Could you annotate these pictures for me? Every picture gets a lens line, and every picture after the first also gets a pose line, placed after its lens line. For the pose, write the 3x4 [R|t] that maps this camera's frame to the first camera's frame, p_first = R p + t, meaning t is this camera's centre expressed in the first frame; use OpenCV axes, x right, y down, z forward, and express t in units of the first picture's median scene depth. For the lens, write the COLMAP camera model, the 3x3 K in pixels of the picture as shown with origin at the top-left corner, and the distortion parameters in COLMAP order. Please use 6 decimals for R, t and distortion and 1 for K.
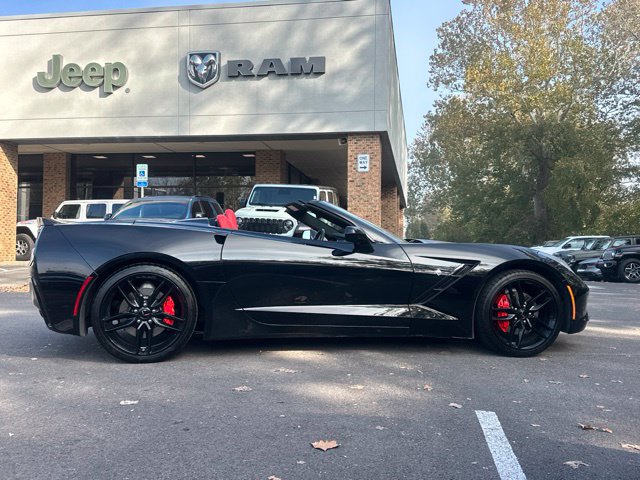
lens RADIAL K [[633.9, 0, 317.6], [0, 633.9, 231.7], [0, 0, 1]] dist [0.157075, -0.316029]
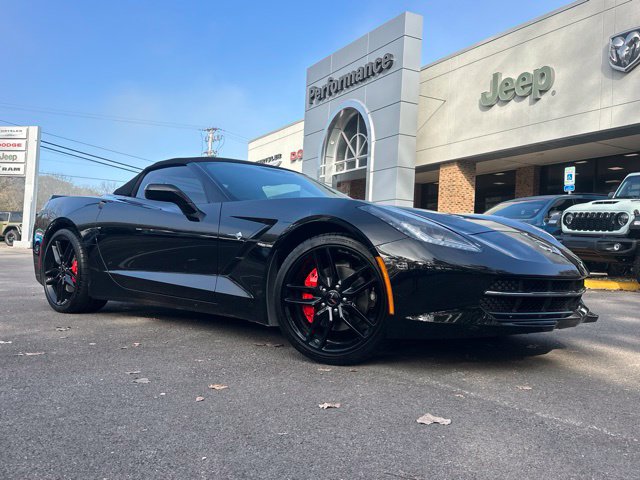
lens RADIAL K [[603.5, 0, 320.0], [0, 603.5, 240.0], [0, 0, 1]] dist [0.141469, -0.269342]
pose [[0.618010, -0.009568, -0.786112, 0.217028], [-0.006759, 0.999824, -0.017482, 0.021173], [0.786141, 0.016117, 0.617837, 0.161756]]
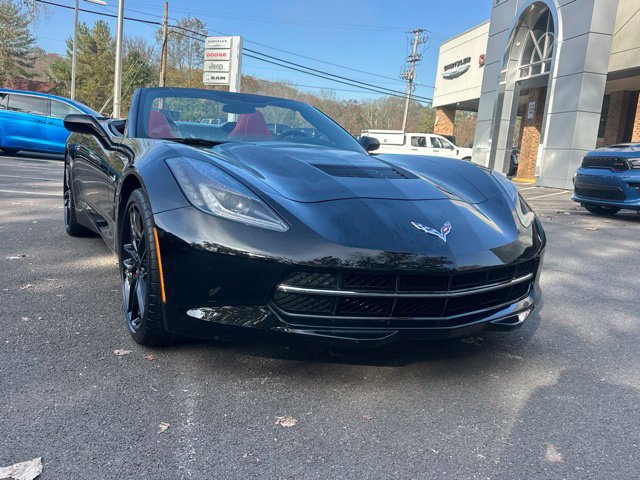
lens RADIAL K [[588.3, 0, 314.4], [0, 588.3, 241.8], [0, 0, 1]] dist [0.125532, -0.229362]
pose [[0.310721, 0.156915, -0.937459, 0.225649], [-0.042703, 0.987588, 0.151152, 0.005892], [0.949541, -0.006934, 0.313565, 0.259338]]
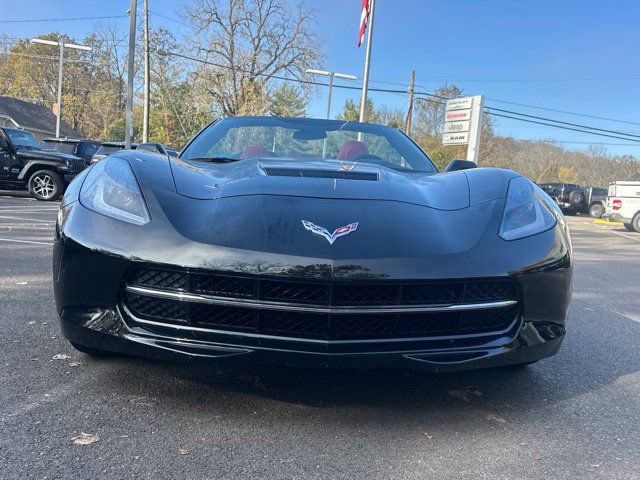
lens RADIAL K [[588.3, 0, 314.4], [0, 588.3, 241.8], [0, 0, 1]] dist [0.125532, -0.229362]
pose [[-0.104137, 0.059386, -0.992788, 0.215405], [-0.033294, 0.997448, 0.063157, 0.016404], [0.994006, 0.039630, -0.101894, 0.327178]]
